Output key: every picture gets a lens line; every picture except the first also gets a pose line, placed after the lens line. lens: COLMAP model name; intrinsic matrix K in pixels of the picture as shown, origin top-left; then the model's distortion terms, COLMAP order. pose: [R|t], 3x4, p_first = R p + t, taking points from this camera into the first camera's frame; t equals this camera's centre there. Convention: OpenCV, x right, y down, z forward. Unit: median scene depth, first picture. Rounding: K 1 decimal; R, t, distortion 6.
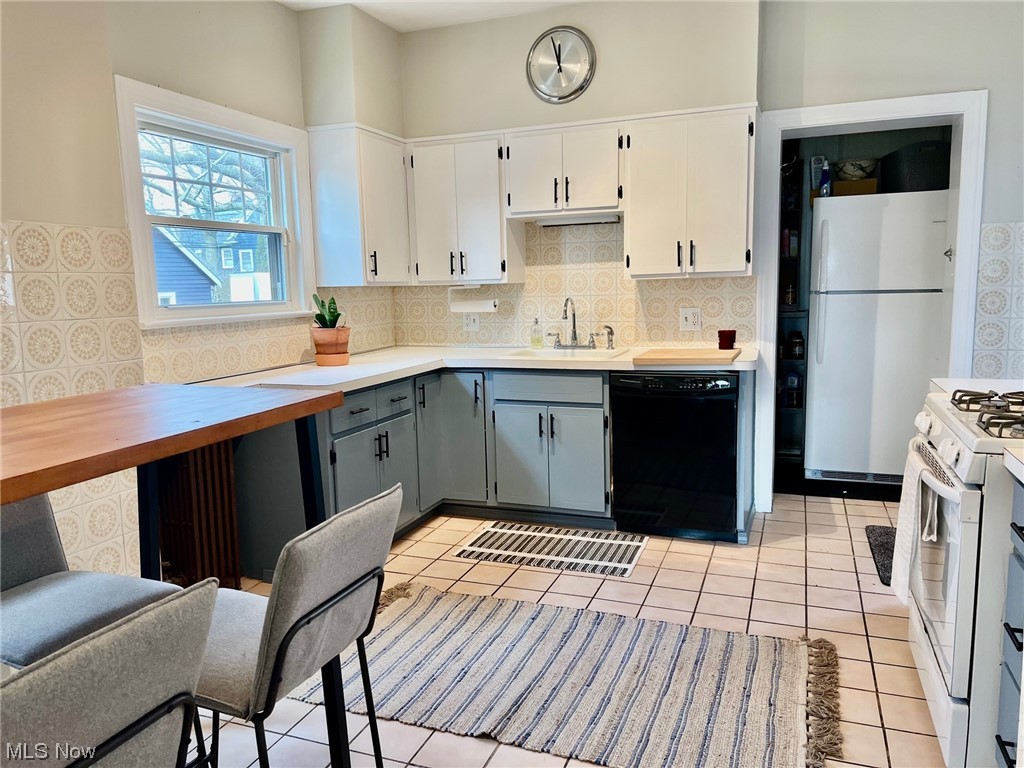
lens RADIAL K [[755.9, 0, 512.0], [0, 755.9, 384.0], [0, 0, 1]] dist [0.003734, 0.002290]
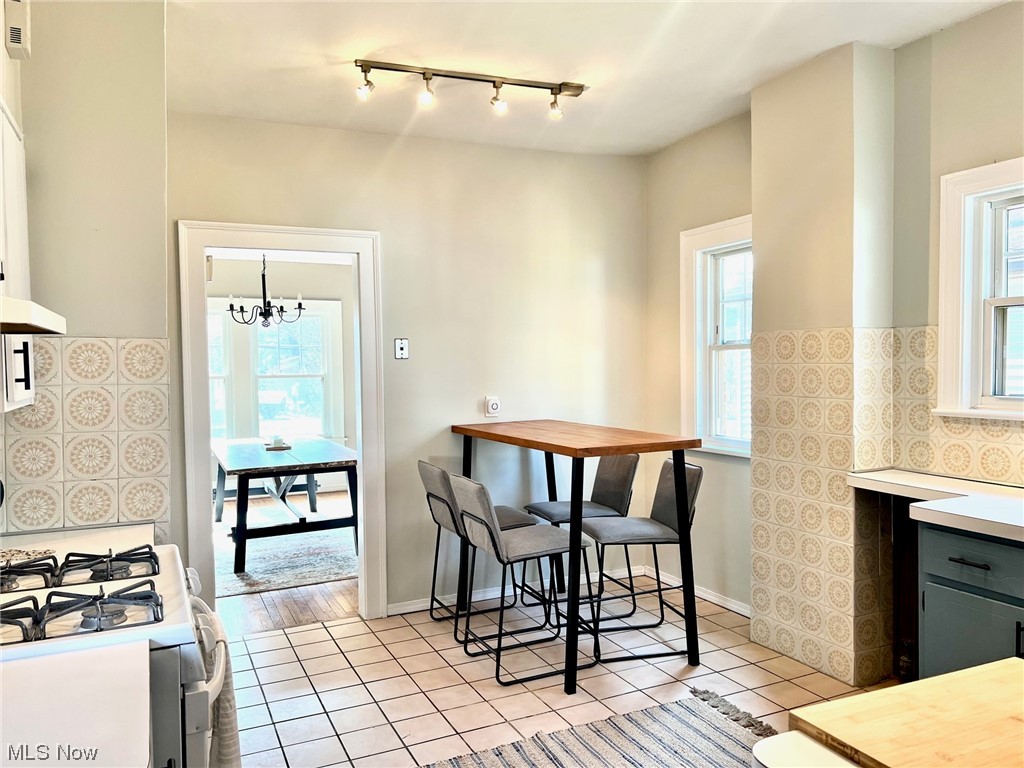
lens RADIAL K [[755.9, 0, 512.0], [0, 755.9, 384.0], [0, 0, 1]] dist [0.003734, 0.002290]
pose [[-0.688200, 0.055381, -0.723405, 0.730278], [-0.066722, 0.988026, 0.139115, -0.246095], [0.722447, 0.144006, -0.676264, 1.432440]]
